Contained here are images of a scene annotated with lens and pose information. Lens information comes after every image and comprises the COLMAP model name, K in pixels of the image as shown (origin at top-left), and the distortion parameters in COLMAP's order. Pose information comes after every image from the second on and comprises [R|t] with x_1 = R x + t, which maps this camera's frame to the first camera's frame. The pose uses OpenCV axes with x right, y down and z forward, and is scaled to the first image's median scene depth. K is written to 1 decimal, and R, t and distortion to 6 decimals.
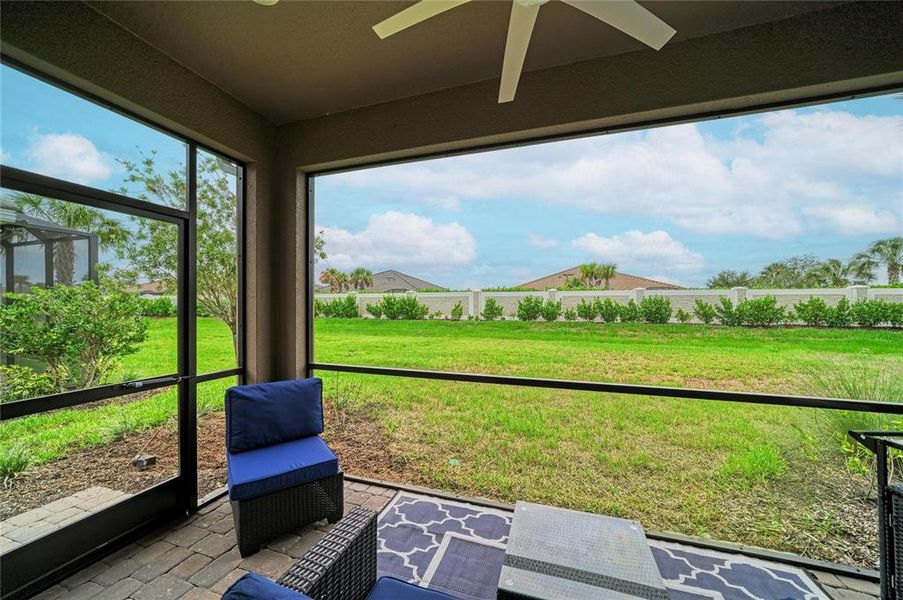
lens RADIAL K [[332.7, 0, 452.3], [0, 332.7, 303.1], [0, 0, 1]] dist [-0.019279, 0.005408]
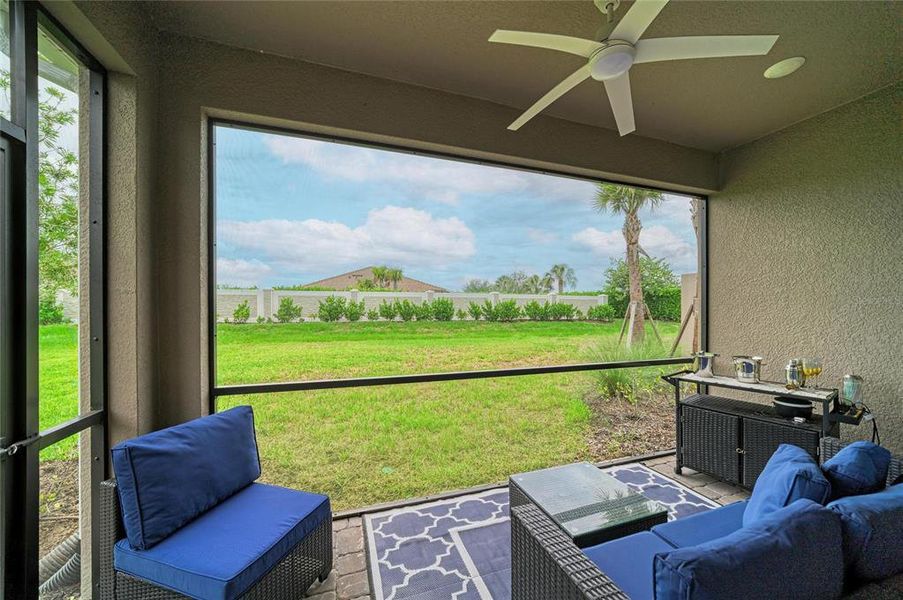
lens RADIAL K [[332.7, 0, 452.3], [0, 332.7, 303.1], [0, 0, 1]] dist [-0.019279, 0.005408]
pose [[0.798807, 0.006133, 0.601556, -0.082377], [-0.005806, 0.999980, -0.002486, -0.000256], [-0.601559, -0.001507, 0.798827, 0.024406]]
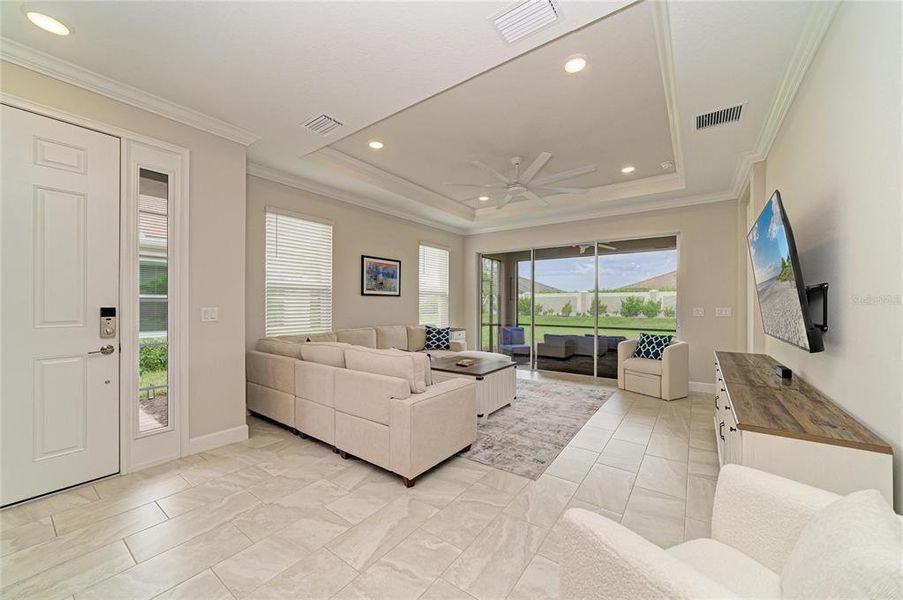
lens RADIAL K [[332.7, 0, 452.3], [0, 332.7, 303.1], [0, 0, 1]] dist [-0.019279, 0.005408]
pose [[0.950615, -0.000804, -0.310371, -0.009263], [0.001853, 0.999994, 0.003084, -0.002467], [0.310366, -0.003507, 0.950611, -0.385951]]
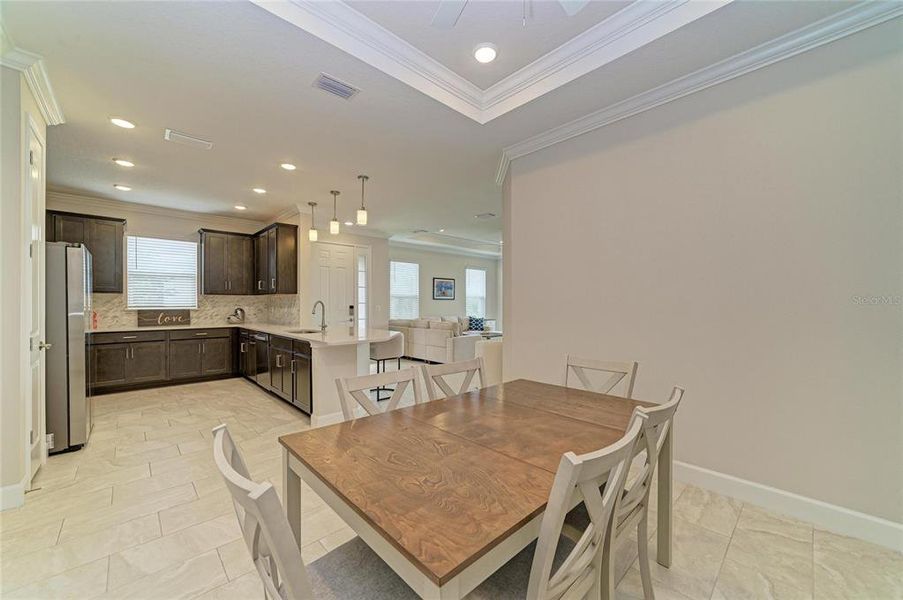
lens RADIAL K [[351.4, 0, 451.5], [0, 351.4, 300.0], [0, 0, 1]] dist [0.000854, 0.000147]
pose [[0.873384, -0.006983, -0.486983, 0.140591], [0.004435, 0.999970, -0.006384, -0.003871], [0.487012, 0.003416, 0.873388, -0.638584]]
